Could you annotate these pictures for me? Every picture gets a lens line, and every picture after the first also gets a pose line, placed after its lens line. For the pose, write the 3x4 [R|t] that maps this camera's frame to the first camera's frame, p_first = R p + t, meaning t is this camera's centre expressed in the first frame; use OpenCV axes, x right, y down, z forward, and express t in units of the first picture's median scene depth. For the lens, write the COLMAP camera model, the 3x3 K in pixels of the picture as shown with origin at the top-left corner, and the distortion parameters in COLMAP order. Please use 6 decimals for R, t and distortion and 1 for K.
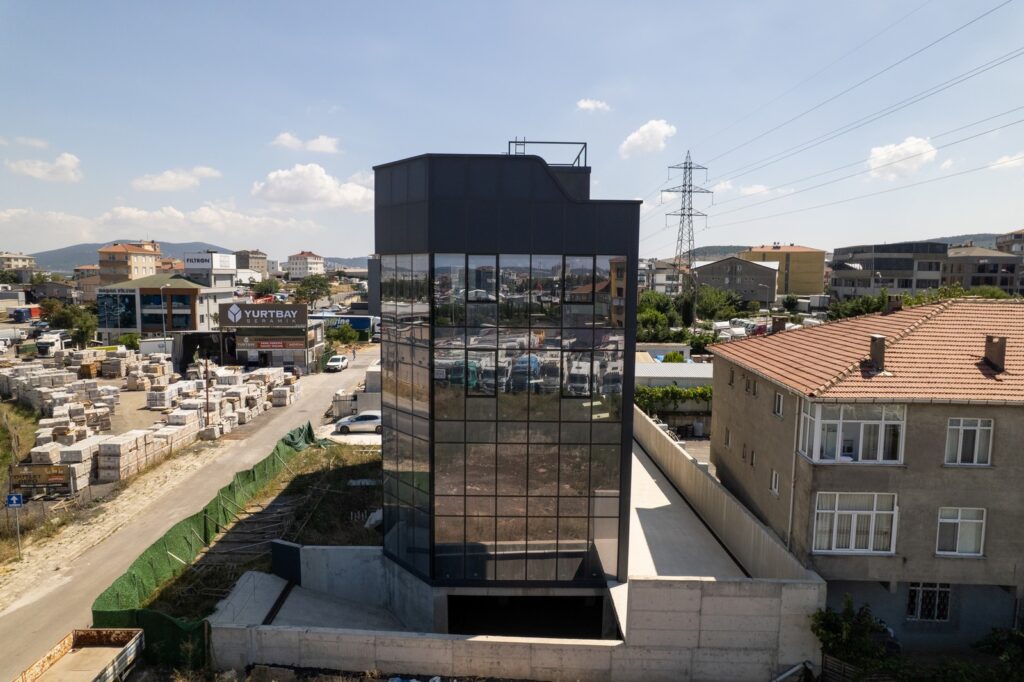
lens RADIAL K [[659.8, 0, 512.0], [0, 659.8, 341.0], [0, 0, 1]] dist [-0.103395, 0.105762]
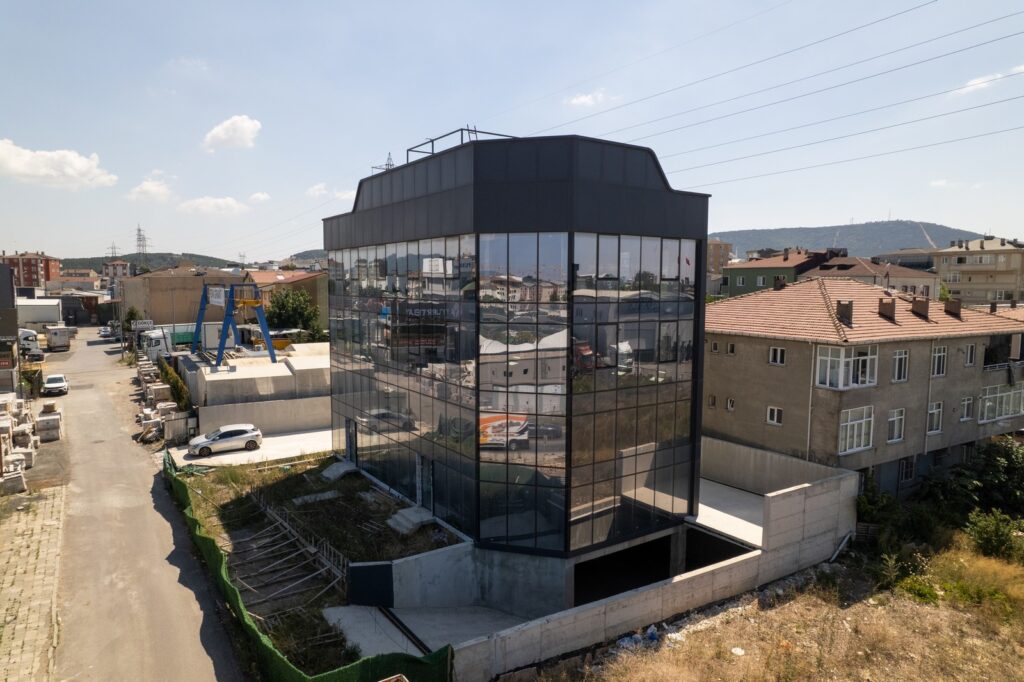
lens RADIAL K [[659.8, 0, 512.0], [0, 659.8, 341.0], [0, 0, 1]] dist [-0.103395, 0.105762]
pose [[0.831368, -0.058107, 0.552676, -0.623309], [0.061288, 0.998039, 0.012738, 0.014934], [-0.552332, 0.023283, 0.833299, 0.157657]]
